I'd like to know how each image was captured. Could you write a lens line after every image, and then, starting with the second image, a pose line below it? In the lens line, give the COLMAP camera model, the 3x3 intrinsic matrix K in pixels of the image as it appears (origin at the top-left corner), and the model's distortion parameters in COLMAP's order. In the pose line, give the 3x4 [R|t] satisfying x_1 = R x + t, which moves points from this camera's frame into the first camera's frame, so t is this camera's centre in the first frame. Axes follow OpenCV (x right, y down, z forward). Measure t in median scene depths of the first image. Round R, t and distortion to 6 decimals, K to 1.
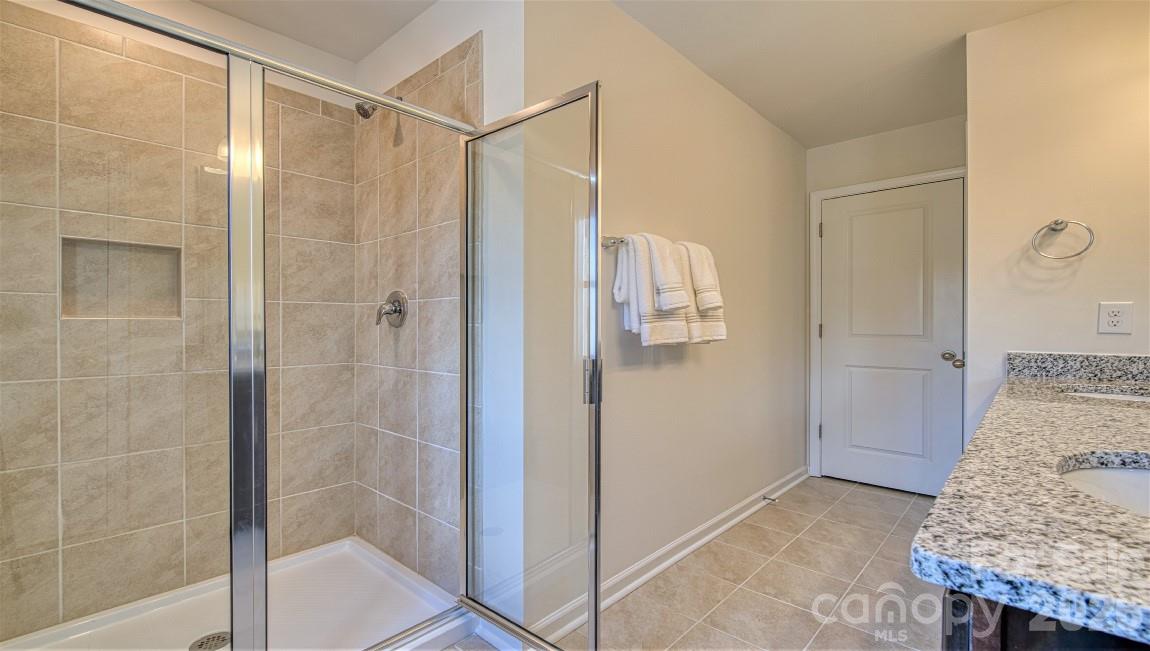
lens RADIAL K [[507.5, 0, 584.5], [0, 507.5, 324.0], [0, 0, 1]] dist [0.000214, -0.000160]
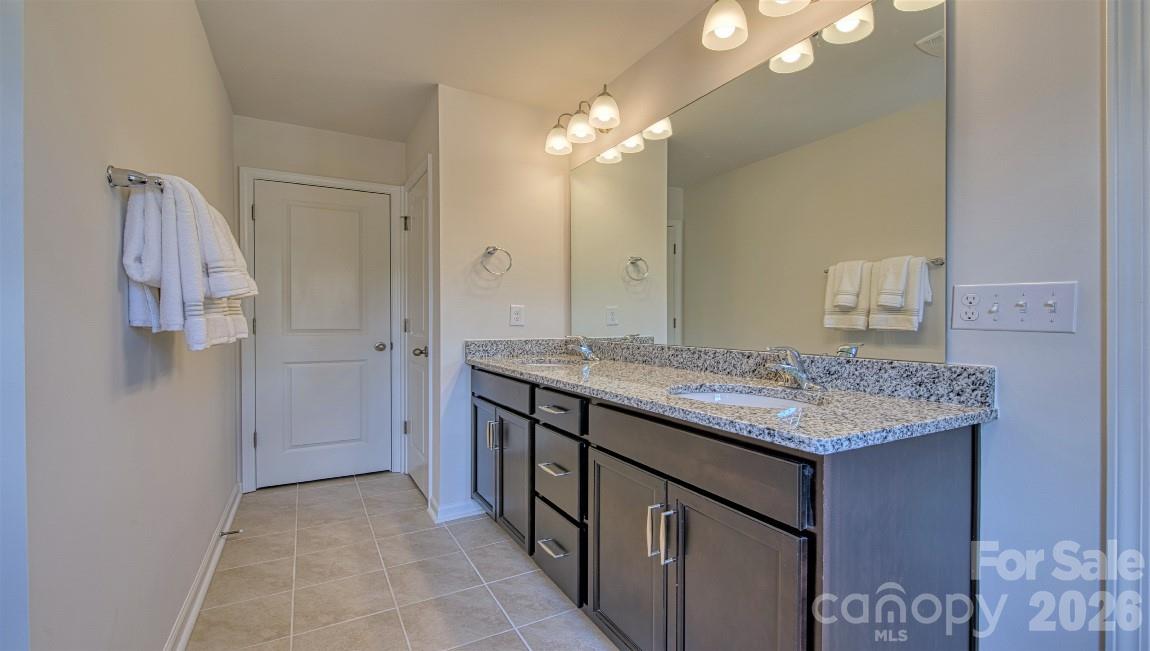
lens RADIAL K [[507.5, 0, 584.5], [0, 507.5, 324.0], [0, 0, 1]] dist [0.000214, -0.000160]
pose [[0.317479, -0.006482, 0.948243, -0.275763], [-0.002422, 0.999968, 0.007646, 0.001612], [-0.948262, -0.004724, 0.317453, 0.246124]]
